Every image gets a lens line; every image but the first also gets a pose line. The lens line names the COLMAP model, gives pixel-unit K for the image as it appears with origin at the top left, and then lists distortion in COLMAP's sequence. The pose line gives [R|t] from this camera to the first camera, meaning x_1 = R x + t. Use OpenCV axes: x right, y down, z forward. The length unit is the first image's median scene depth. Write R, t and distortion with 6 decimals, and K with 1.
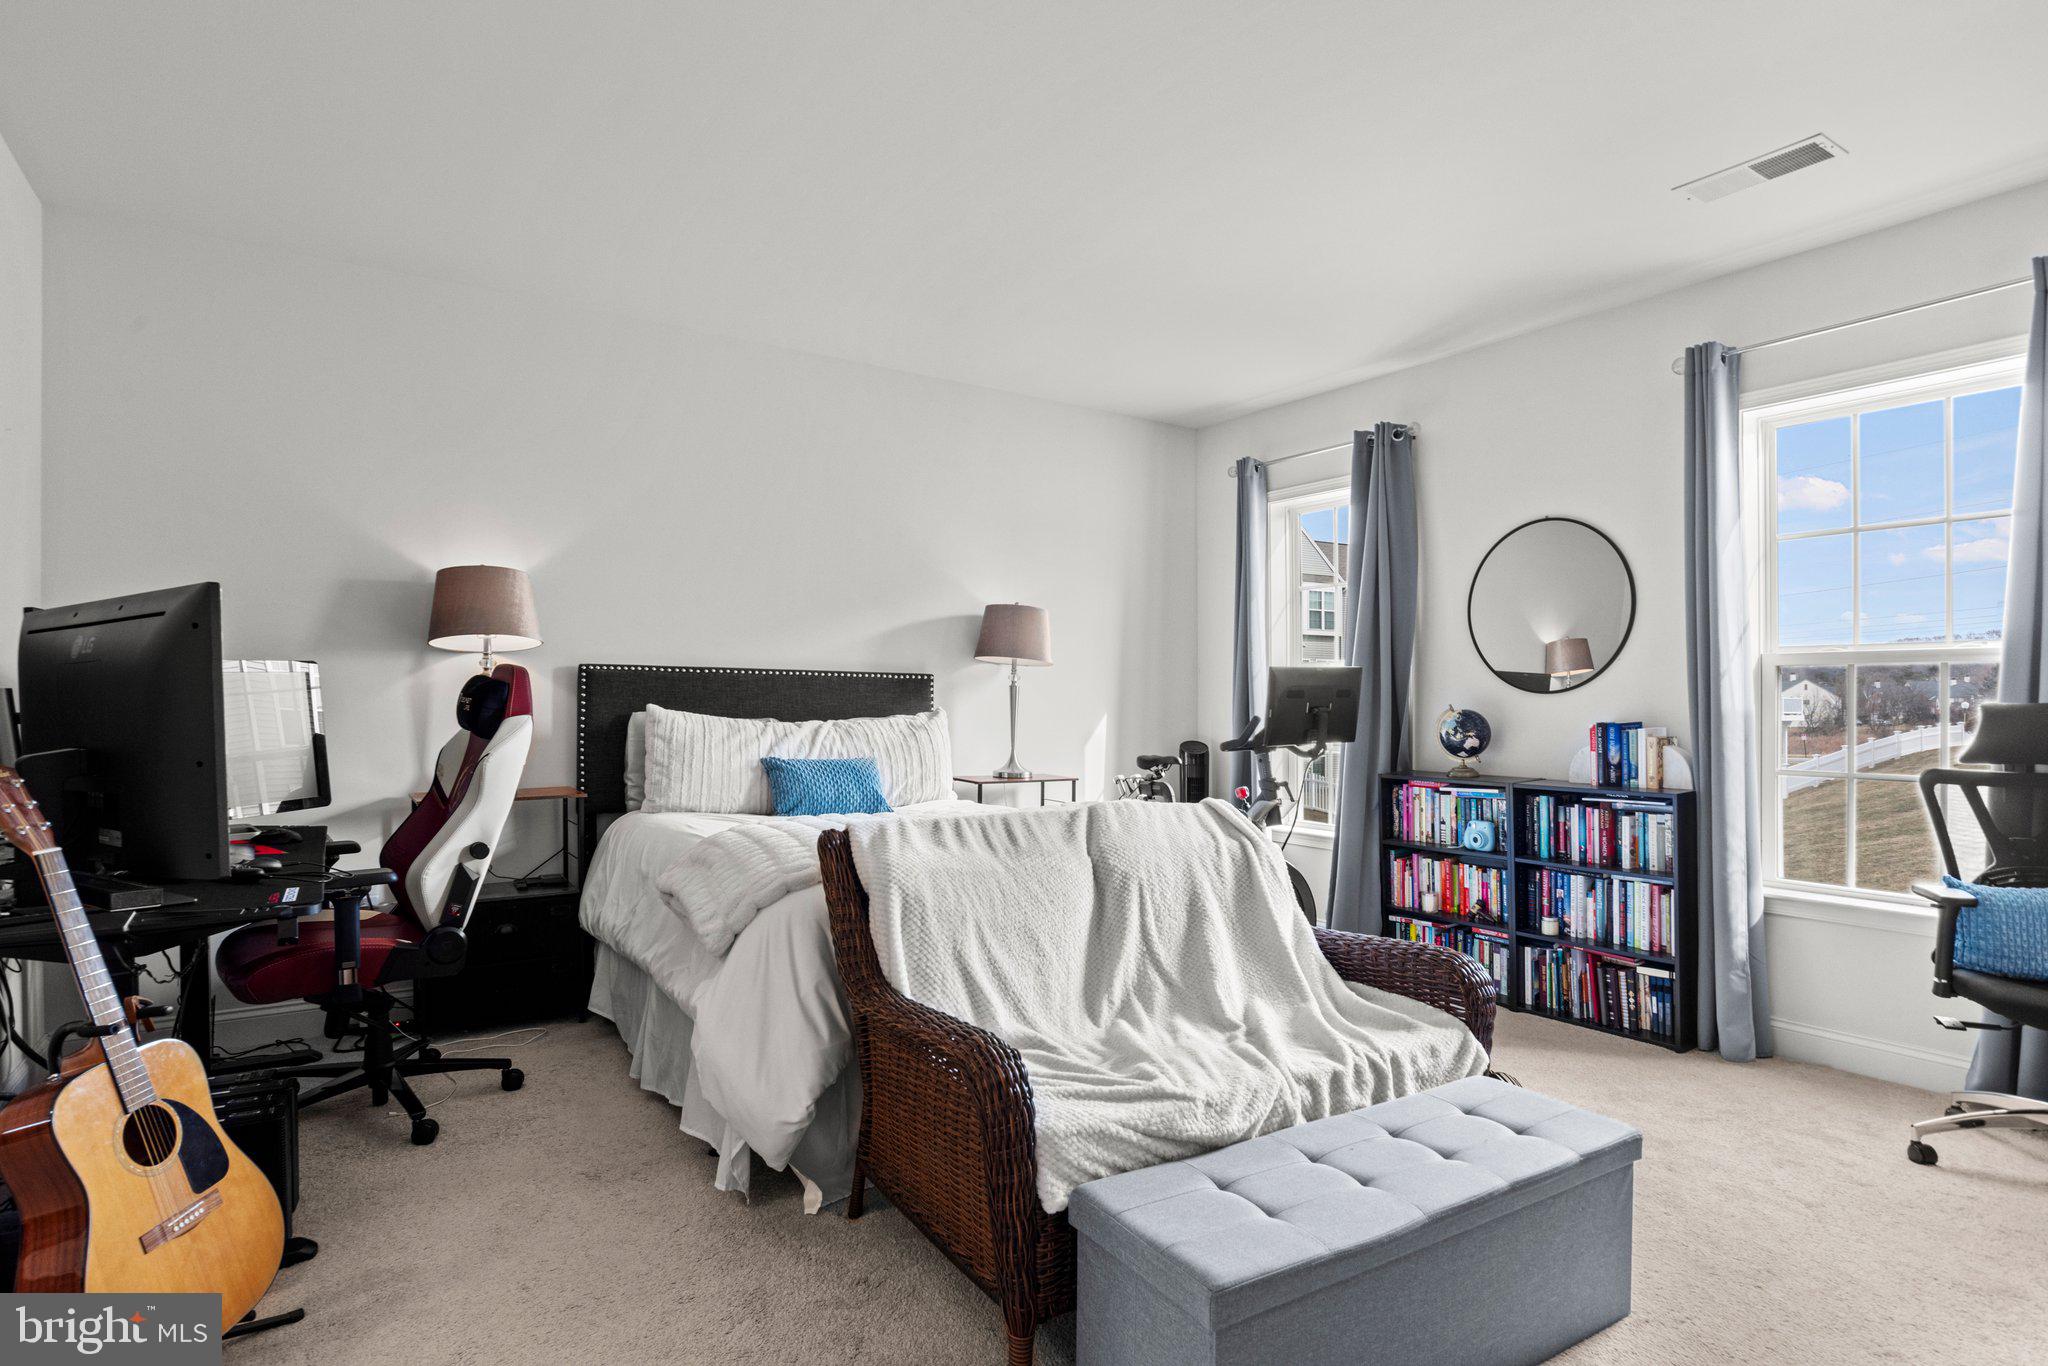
lens RADIAL K [[1061.1, 0, 1017.9], [0, 1061.1, 694.7], [0, 0, 1]] dist [-0.048354, 0.022532]
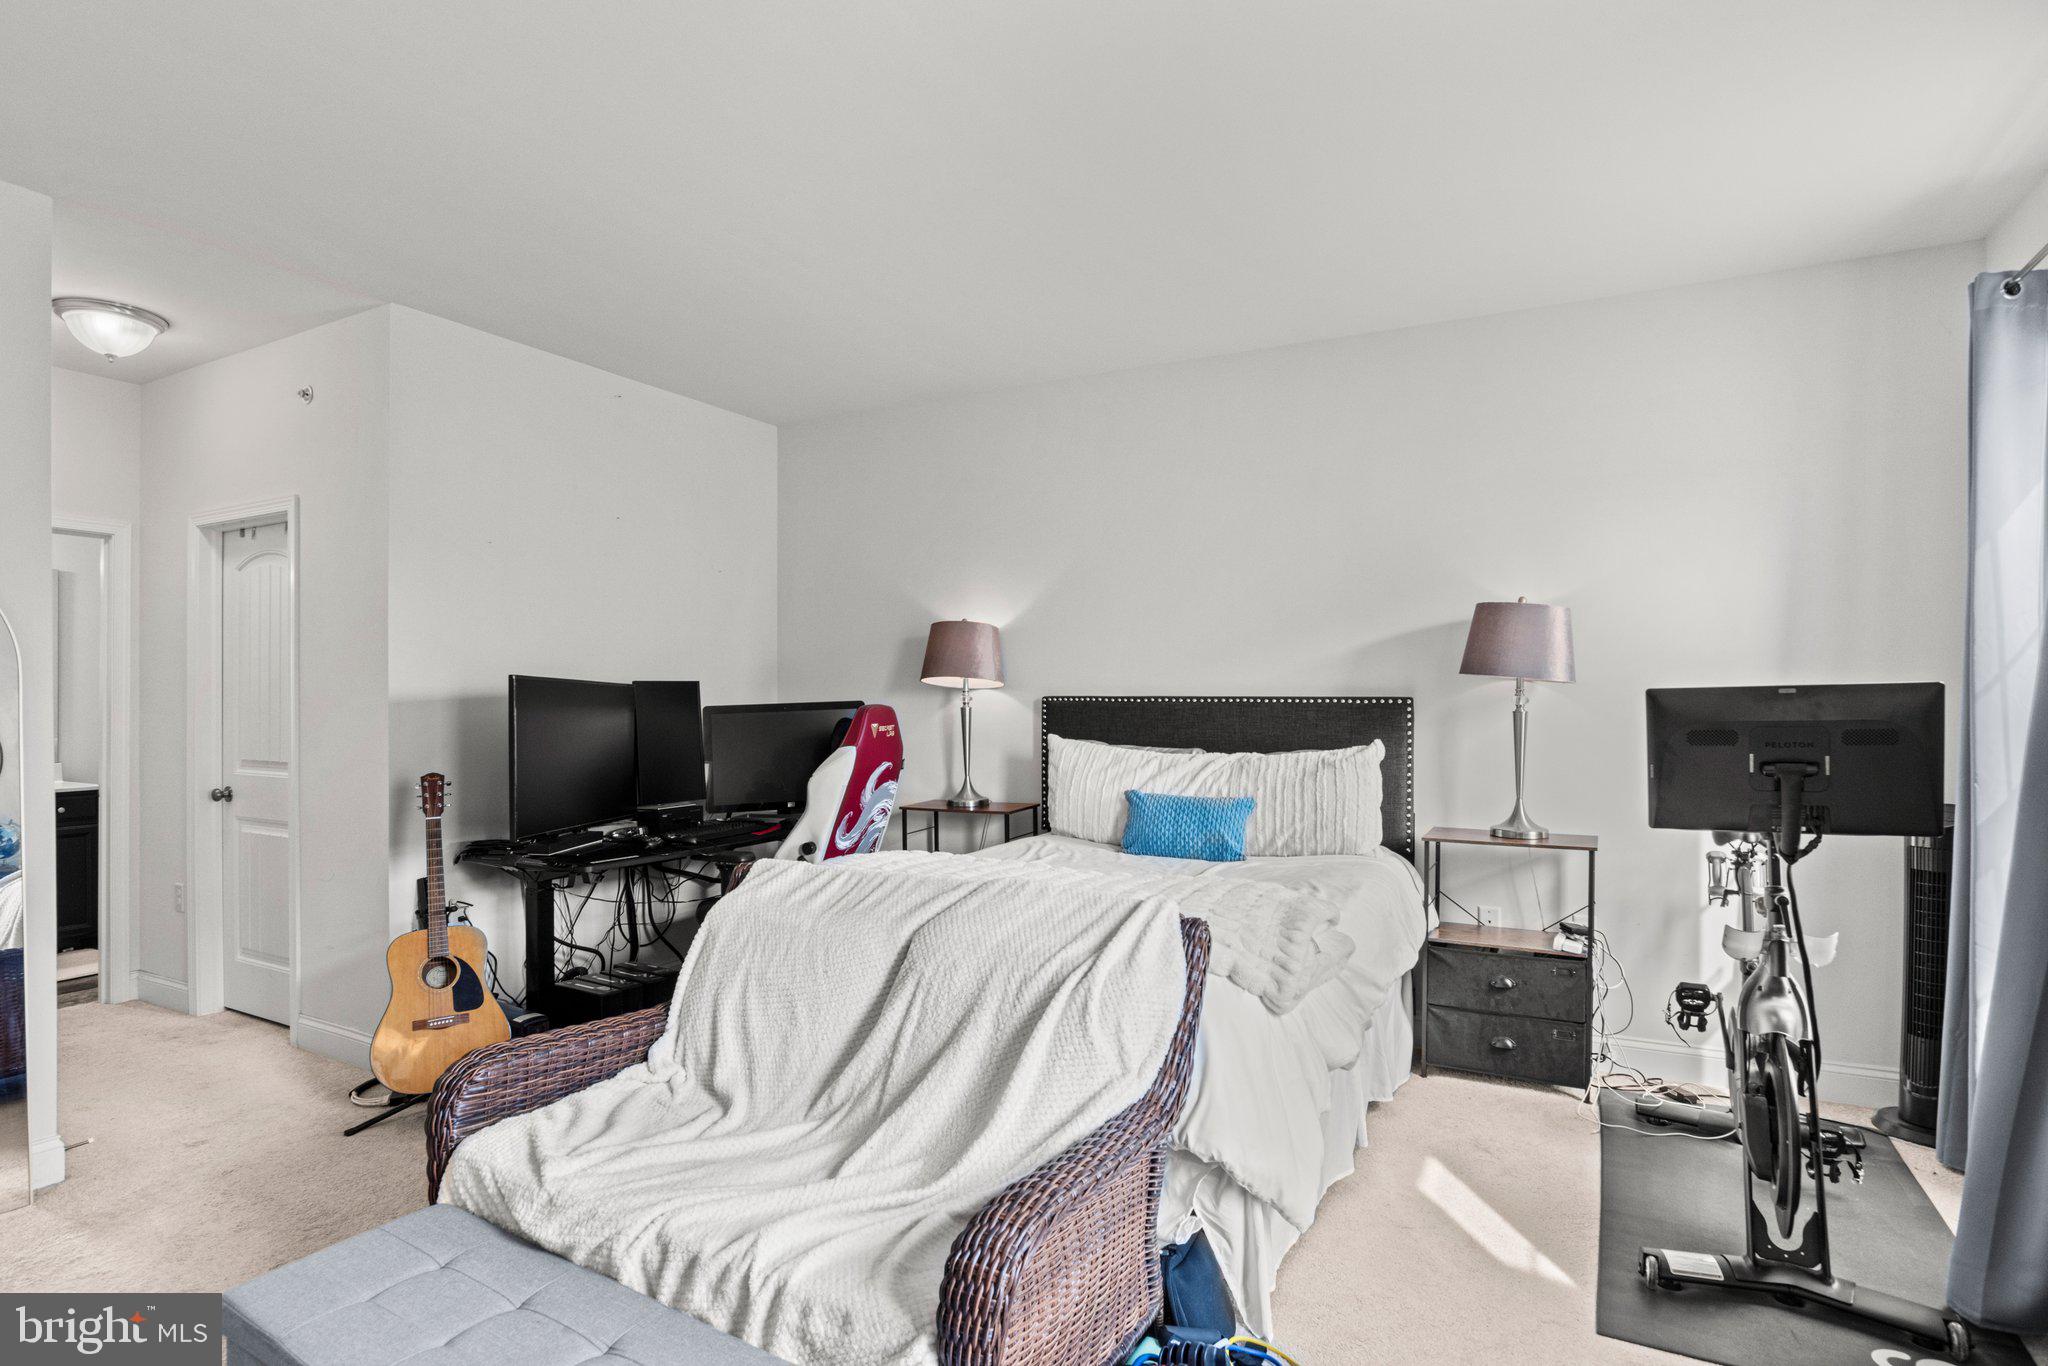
lens RADIAL K [[1061.1, 0, 1028.8], [0, 1061.1, 694.1], [0, 0, 1]] dist [-0.048354, 0.022532]
pose [[0.473774, -0.009908, -0.880591, 0.550510], [0.010878, 0.999926, -0.005398, -0.023782], [0.880579, -0.007022, 0.473847, 0.427924]]
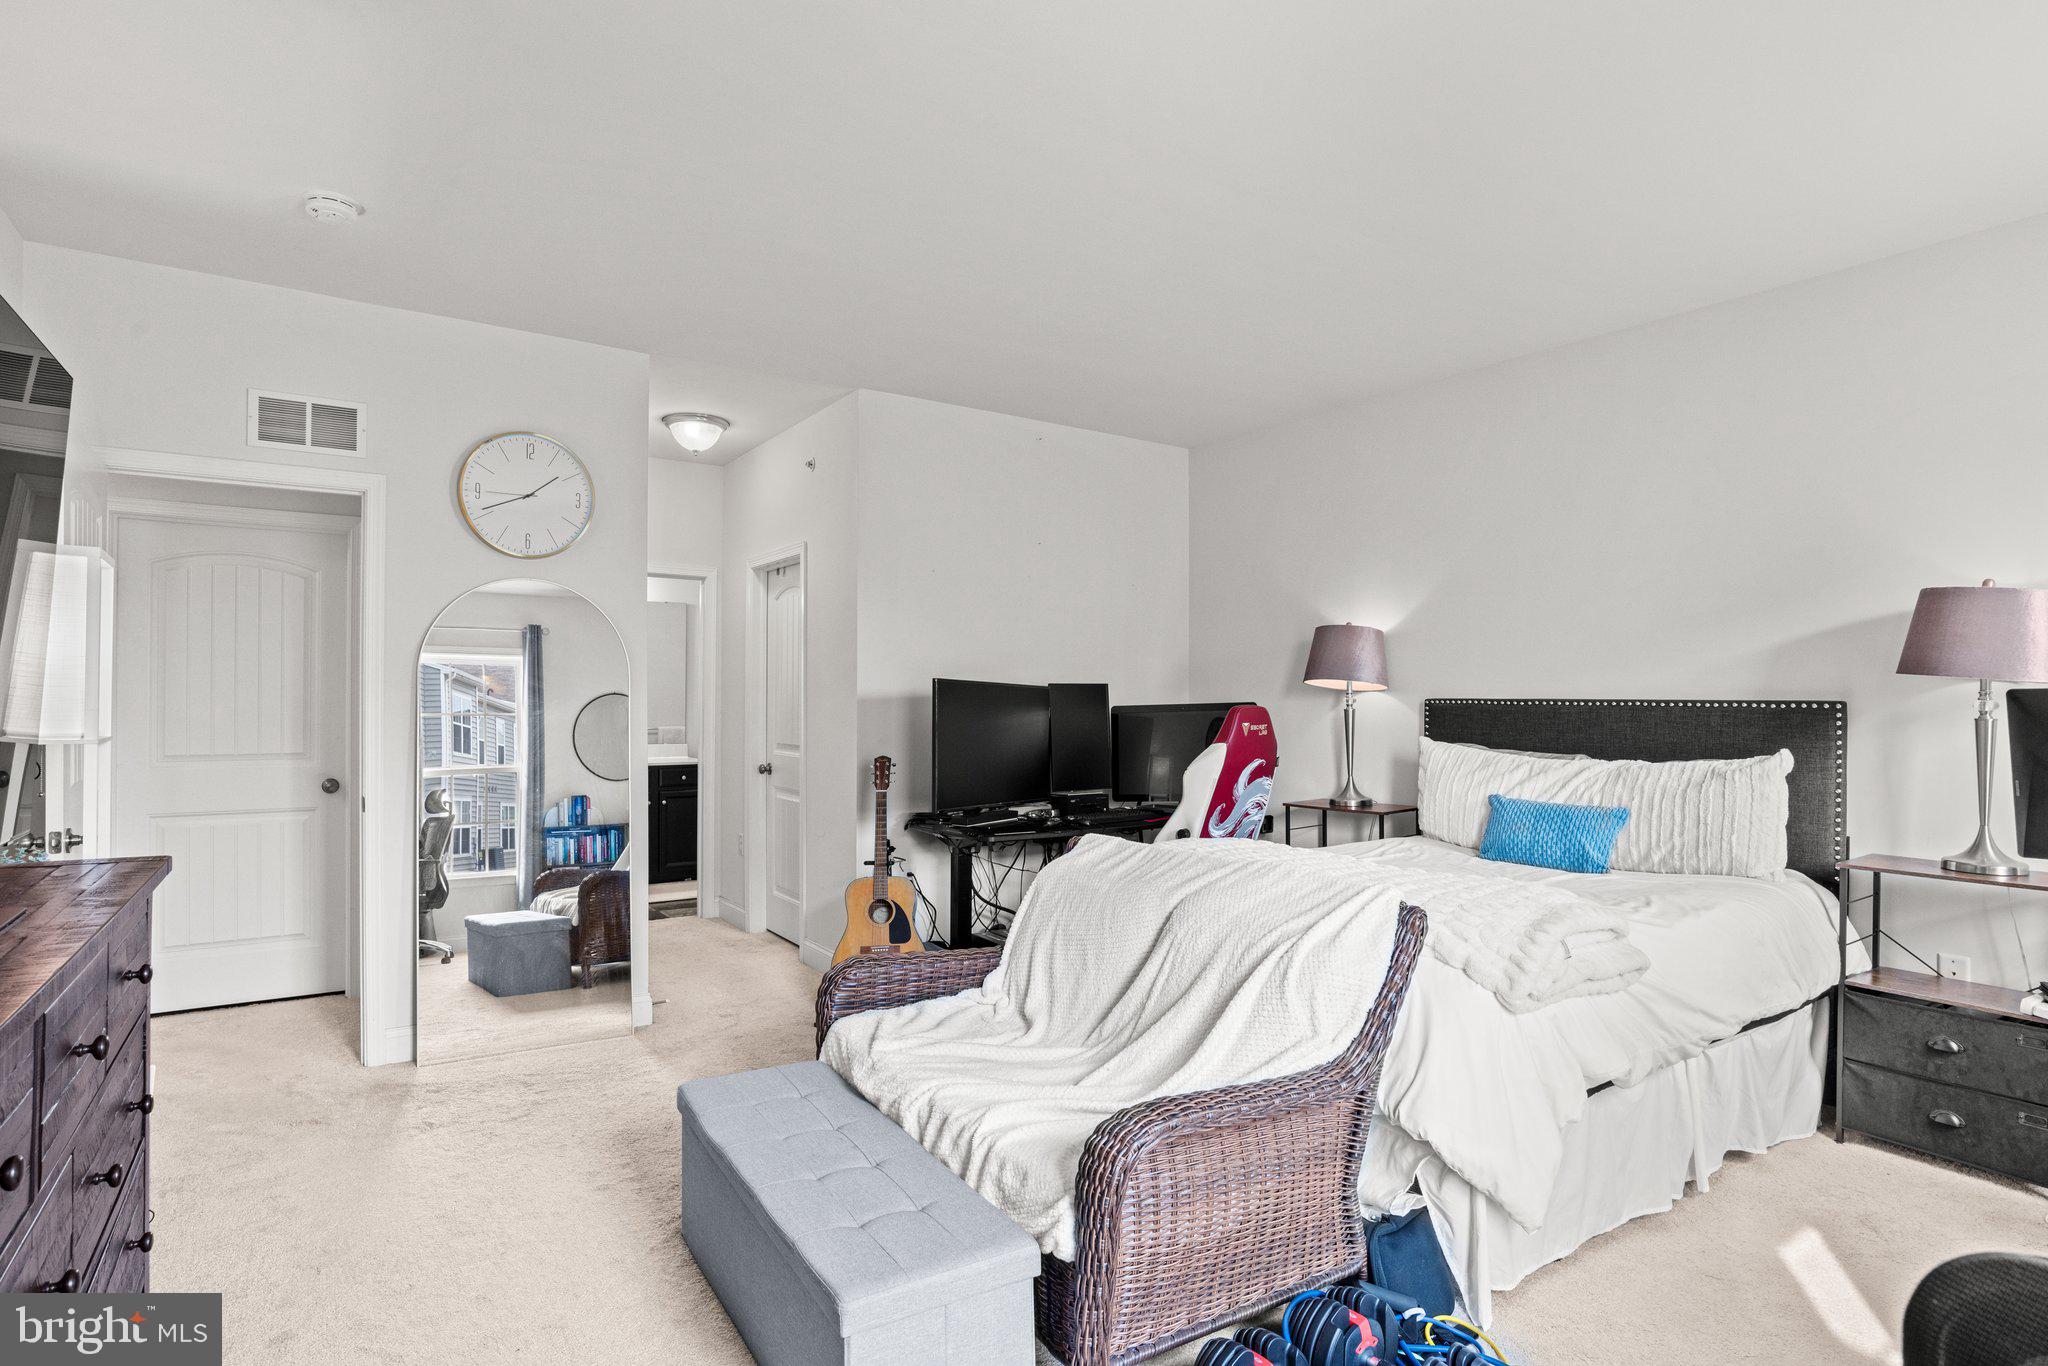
lens RADIAL K [[1061.1, 0, 1025.1], [0, 1061.1, 696.3], [0, 0, 1]] dist [-0.048354, 0.022532]
pose [[0.015782, -0.010773, -0.999817, 0.665746], [0.001298, 0.999941, -0.010754, -0.018777], [0.999875, -0.001128, 0.015795, 0.531108]]
